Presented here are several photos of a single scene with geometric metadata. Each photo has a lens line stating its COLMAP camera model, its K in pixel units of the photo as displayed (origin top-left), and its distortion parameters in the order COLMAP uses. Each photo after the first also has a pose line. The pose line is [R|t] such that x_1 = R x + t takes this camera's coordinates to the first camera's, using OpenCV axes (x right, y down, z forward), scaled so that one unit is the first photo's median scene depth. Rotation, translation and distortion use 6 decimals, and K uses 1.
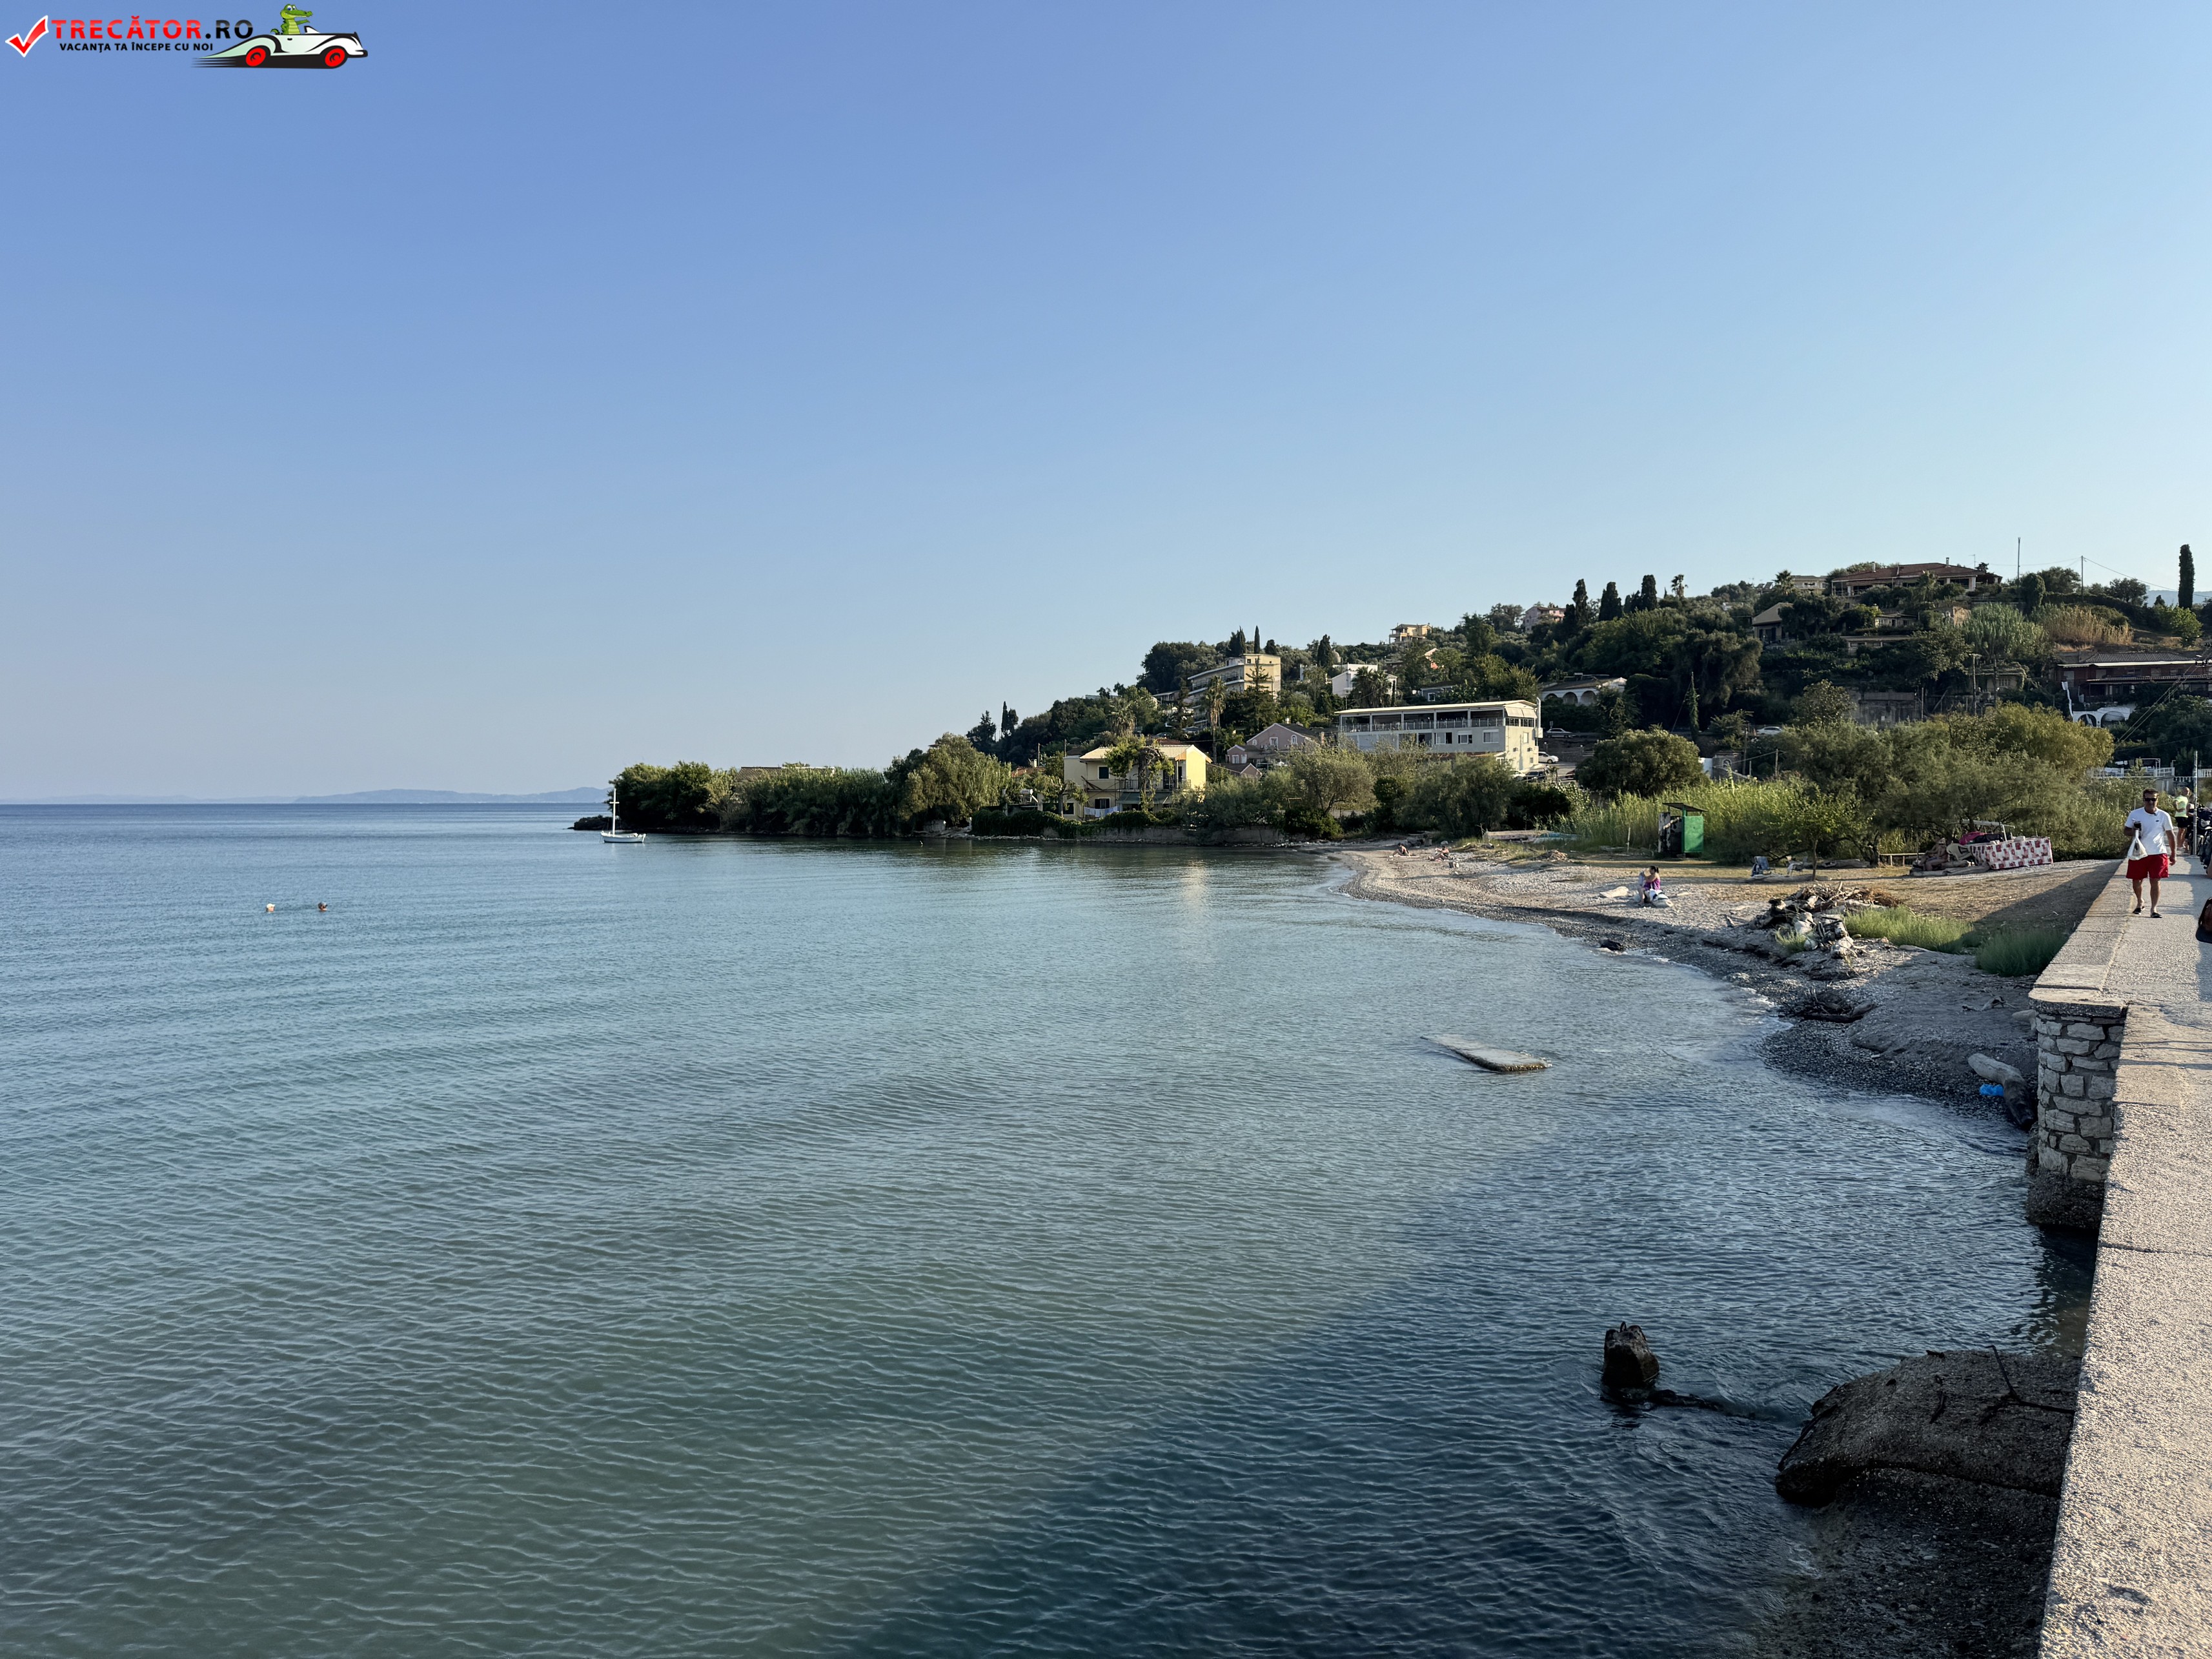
lens RADIAL K [[1547.8, 0, 1116.6], [0, 1547.8, 832.5], [0, 0, 1]] dist [0.147891, -0.305891]
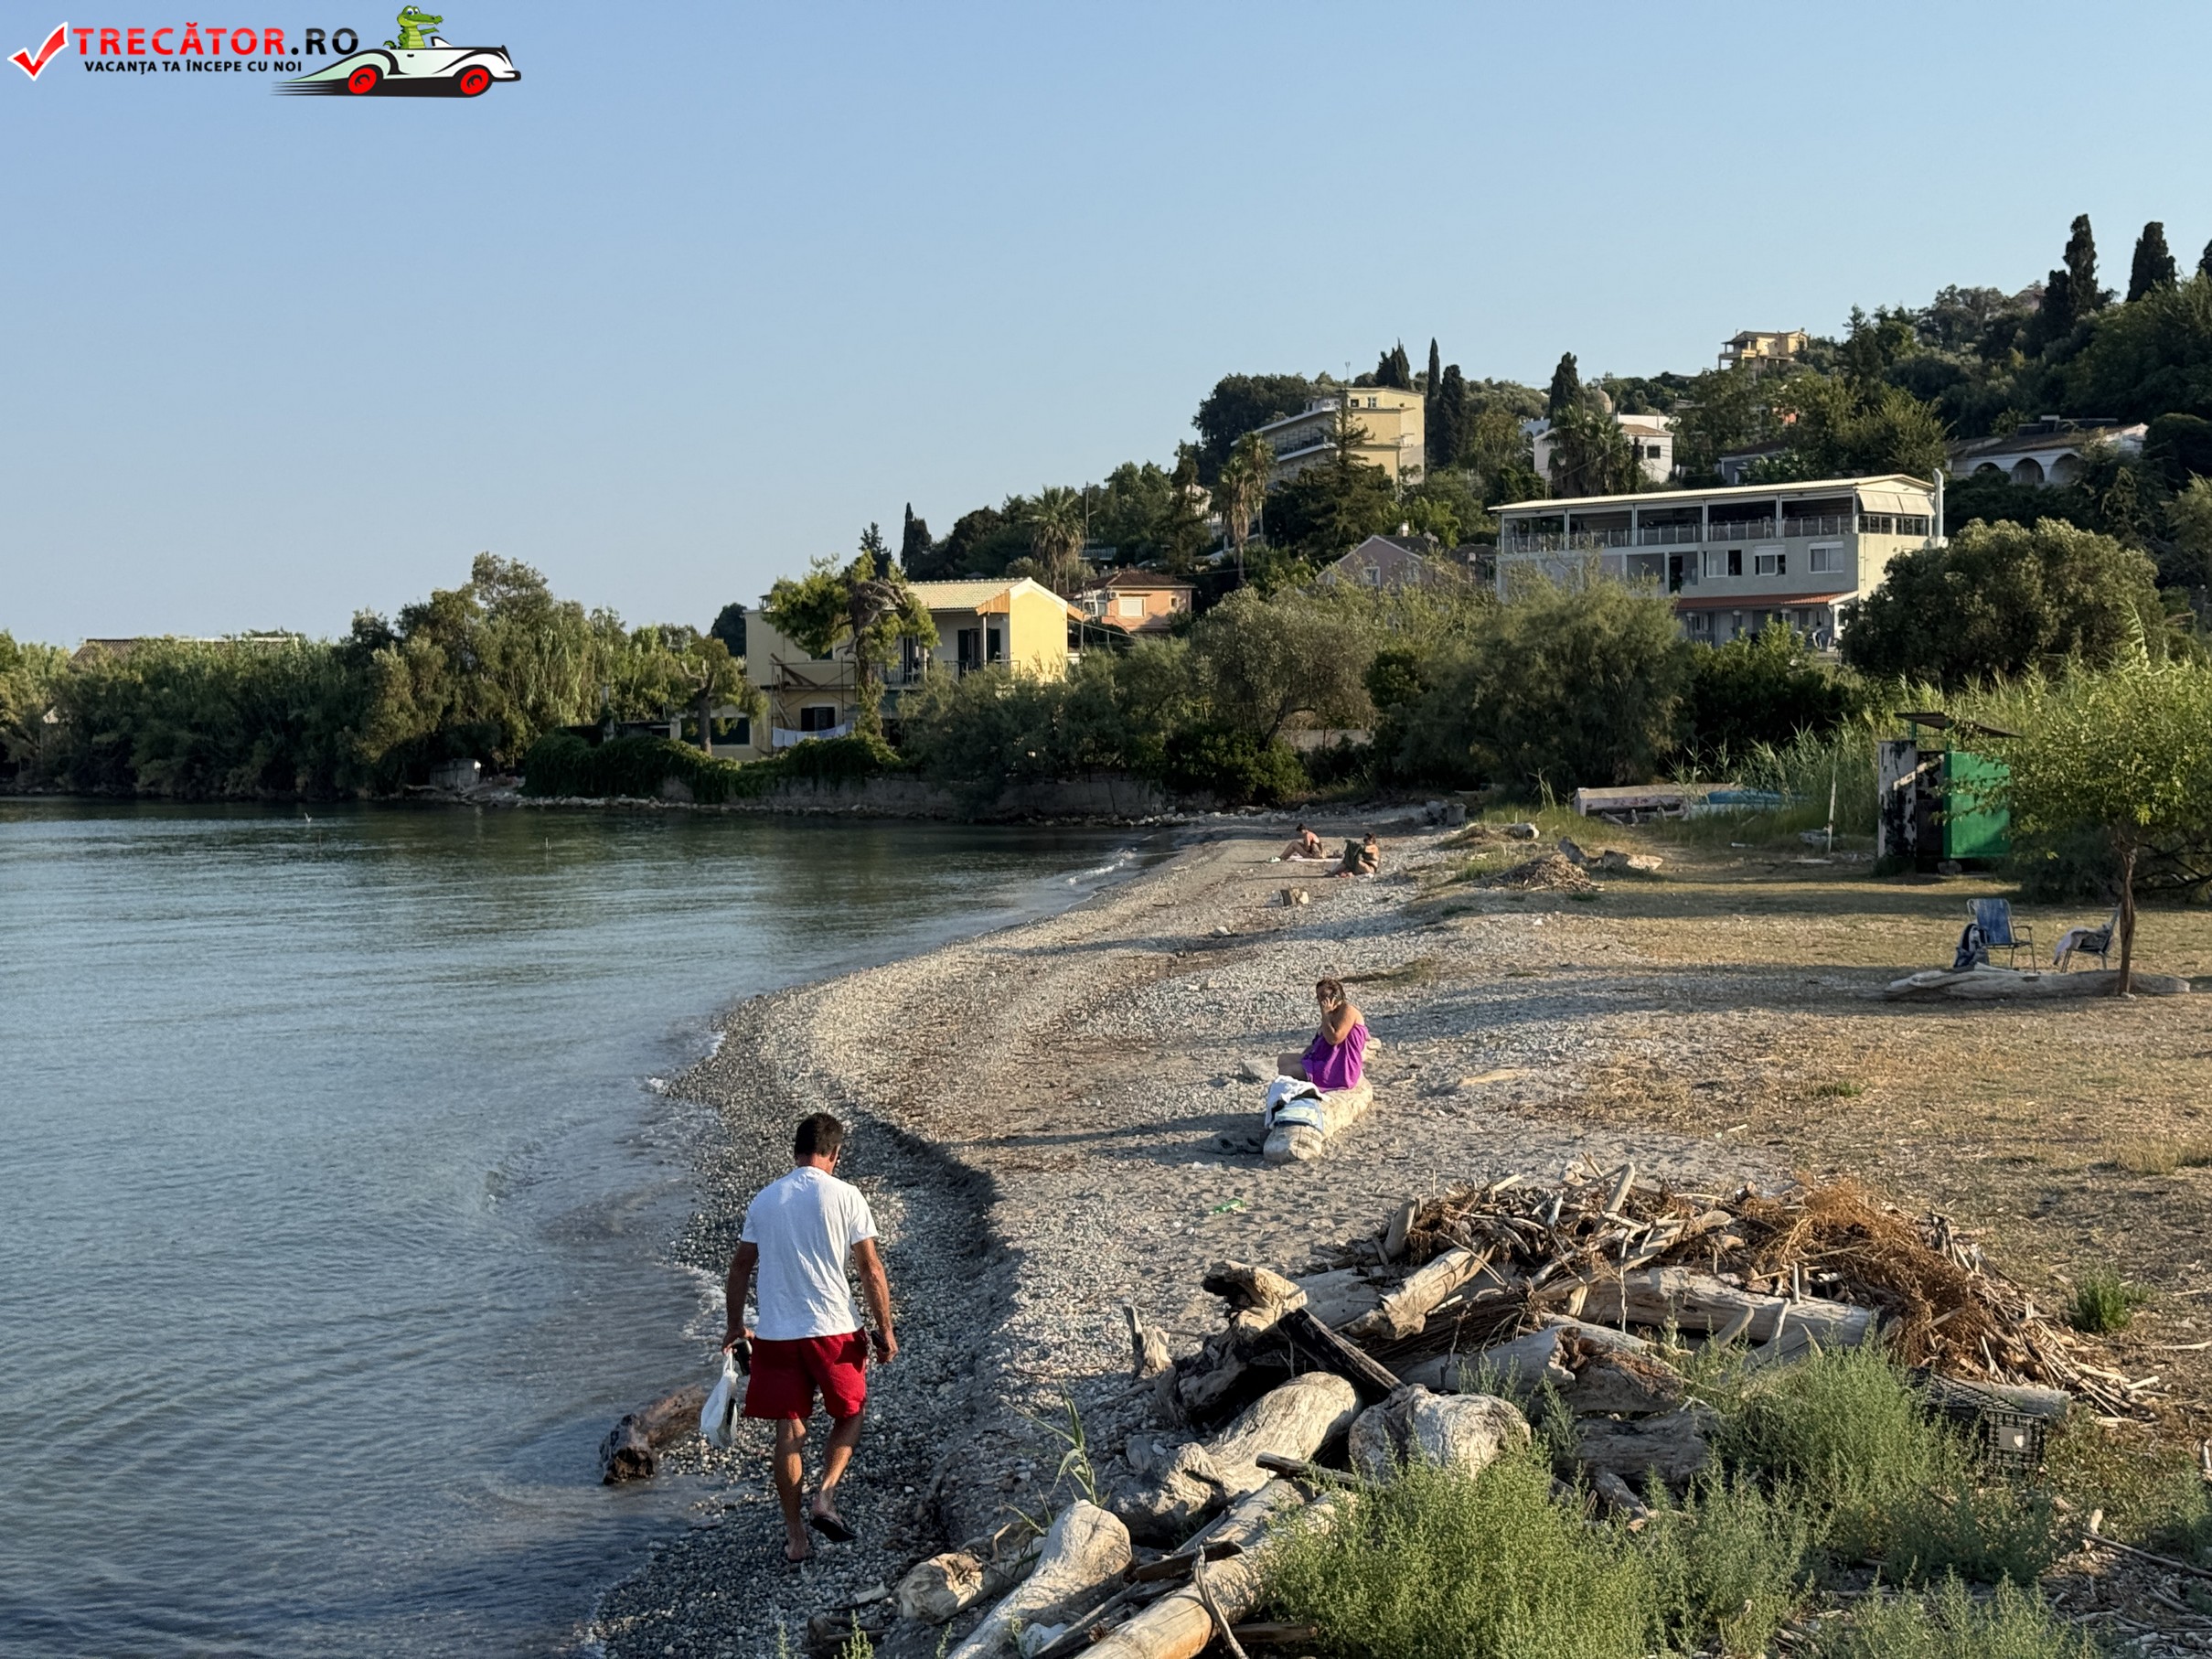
lens RADIAL K [[3086.3, 0, 1146.2], [0, 3086.3, 822.9], [0, 0, 1]] dist [0.179749, -0.317592]
pose [[0.999544, -0.006432, -0.029495, 0.072940], [0.006926, 0.999837, 0.016693, -0.002650], [0.029383, -0.016890, 0.999426, 0.112187]]
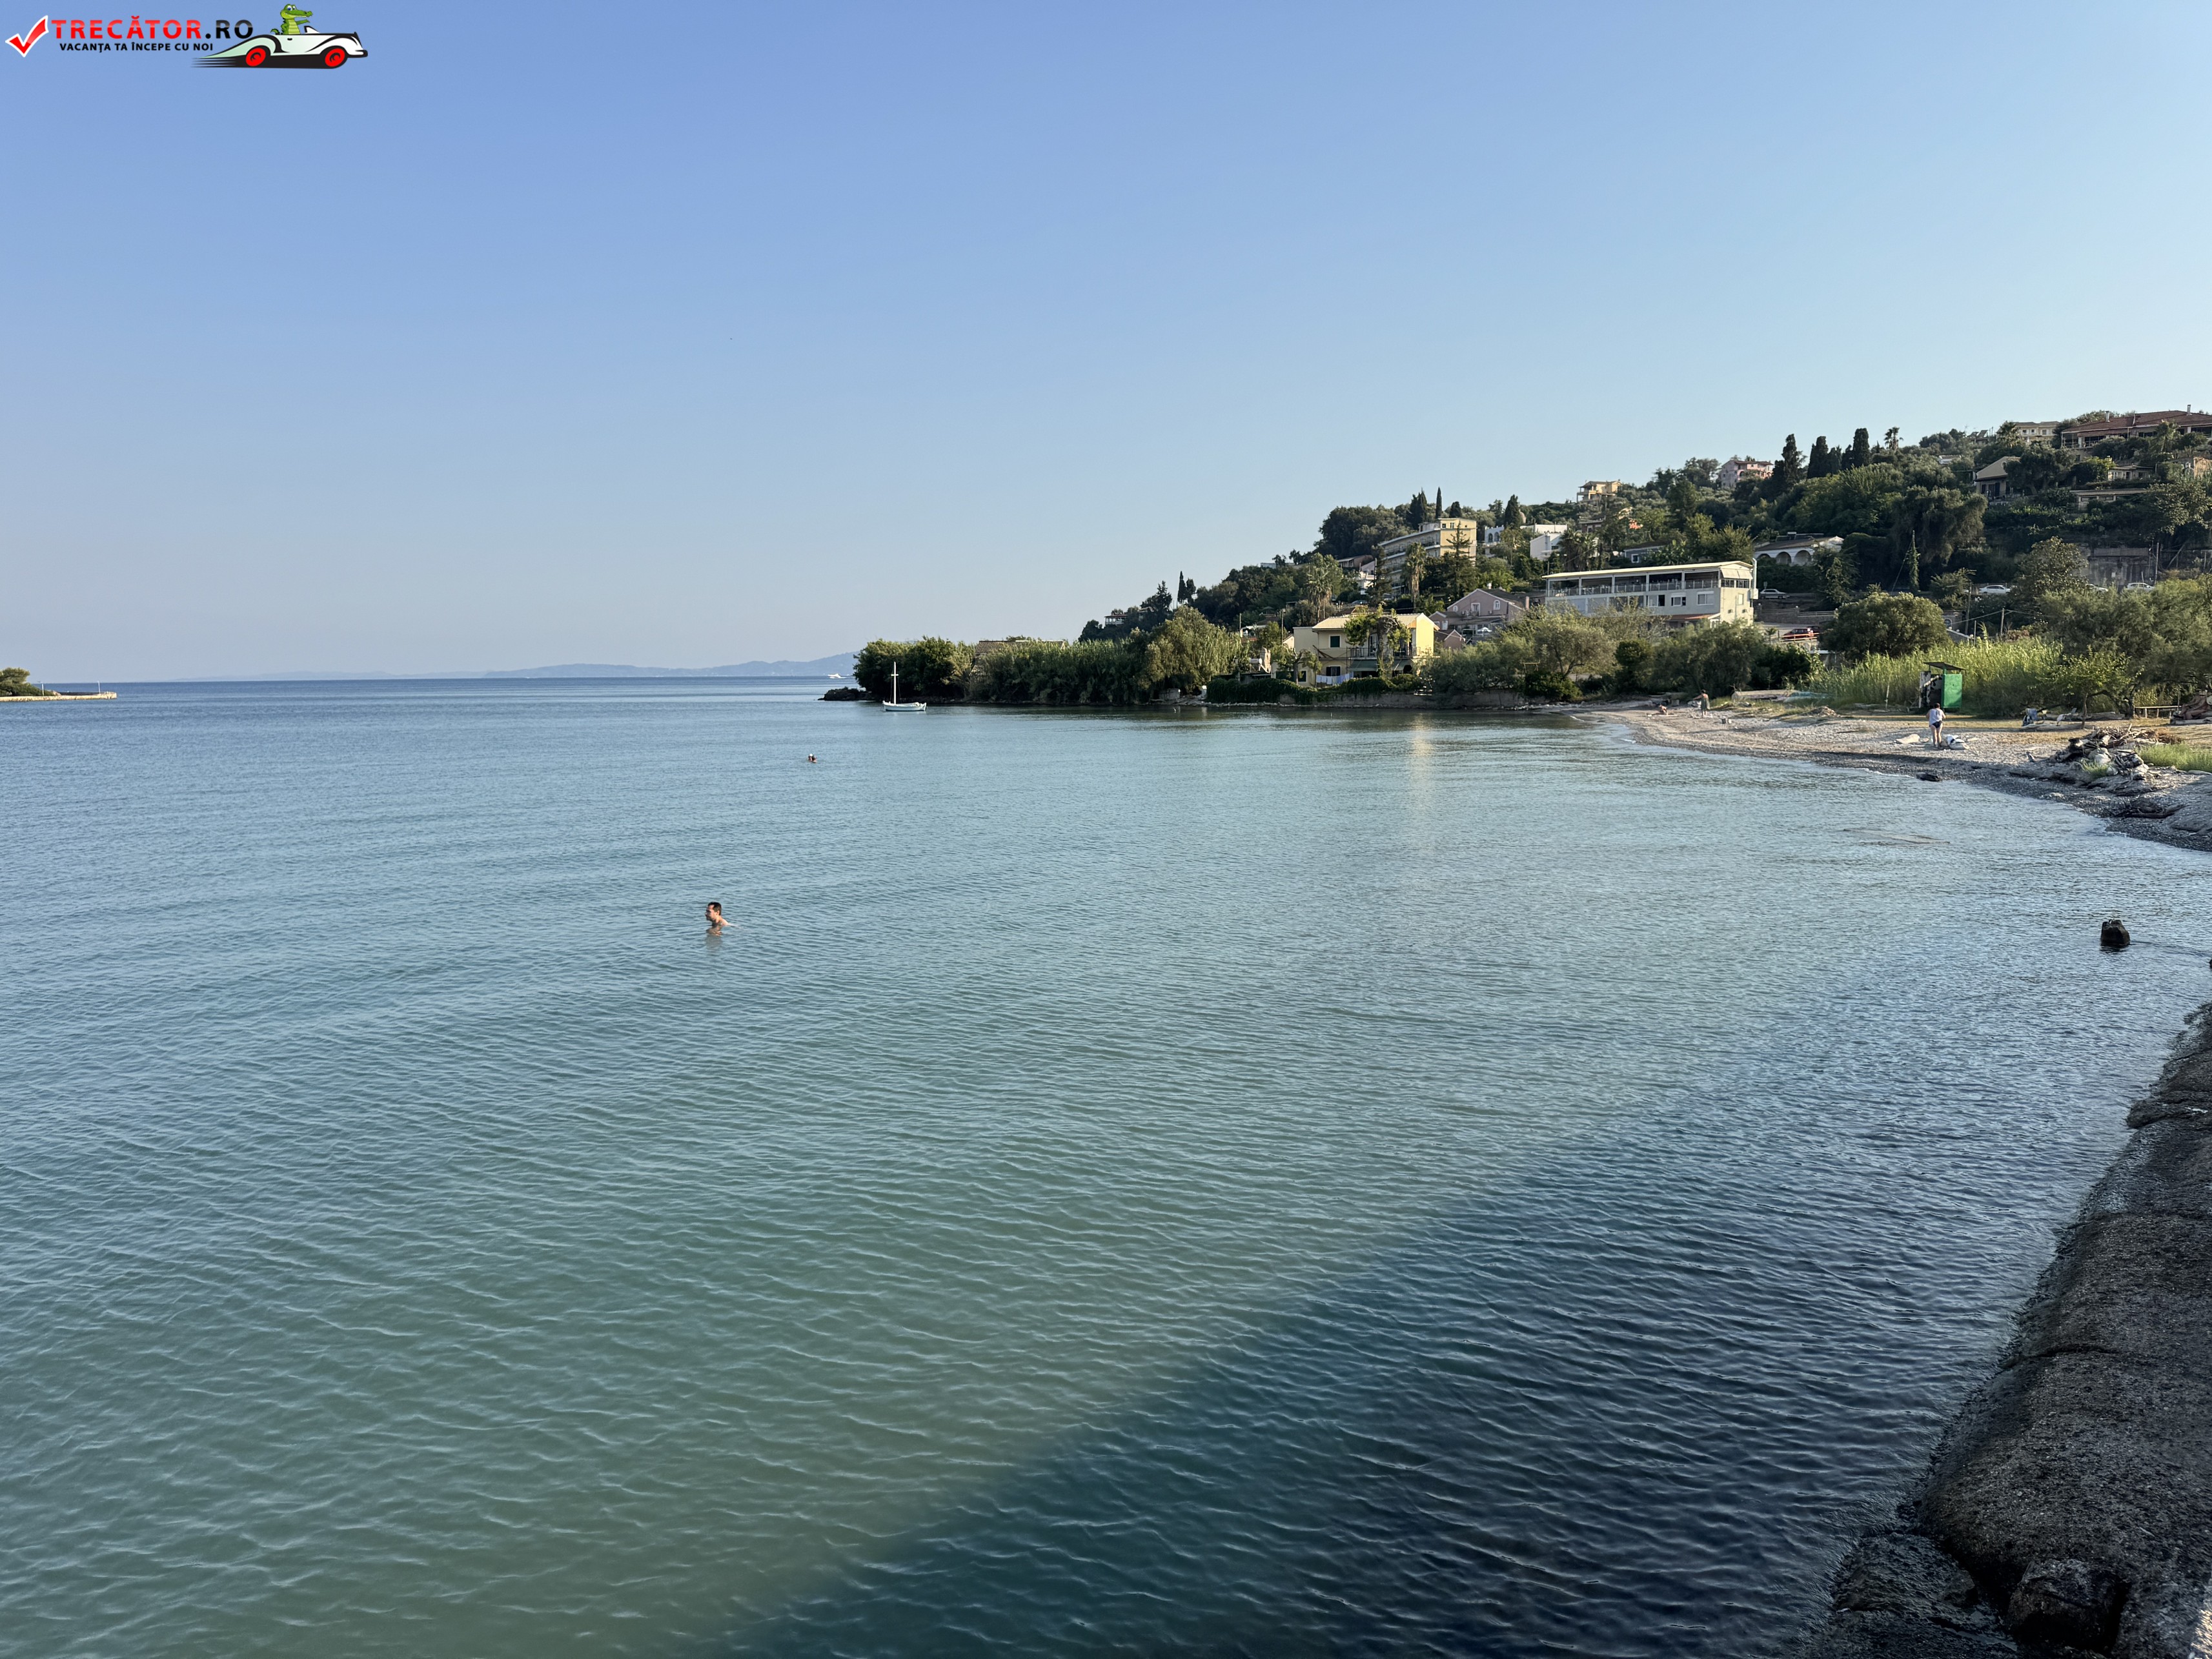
lens RADIAL K [[1556.8, 0, 1096.8], [0, 1556.8, 839.8], [0, 0, 1]] dist [0.039302, -0.056791]
pose [[0.993799, 0.000525, -0.111192, -0.035999], [0.009236, 0.996144, 0.087249, 0.001262], [0.110809, -0.087735, 0.989962, -0.053881]]
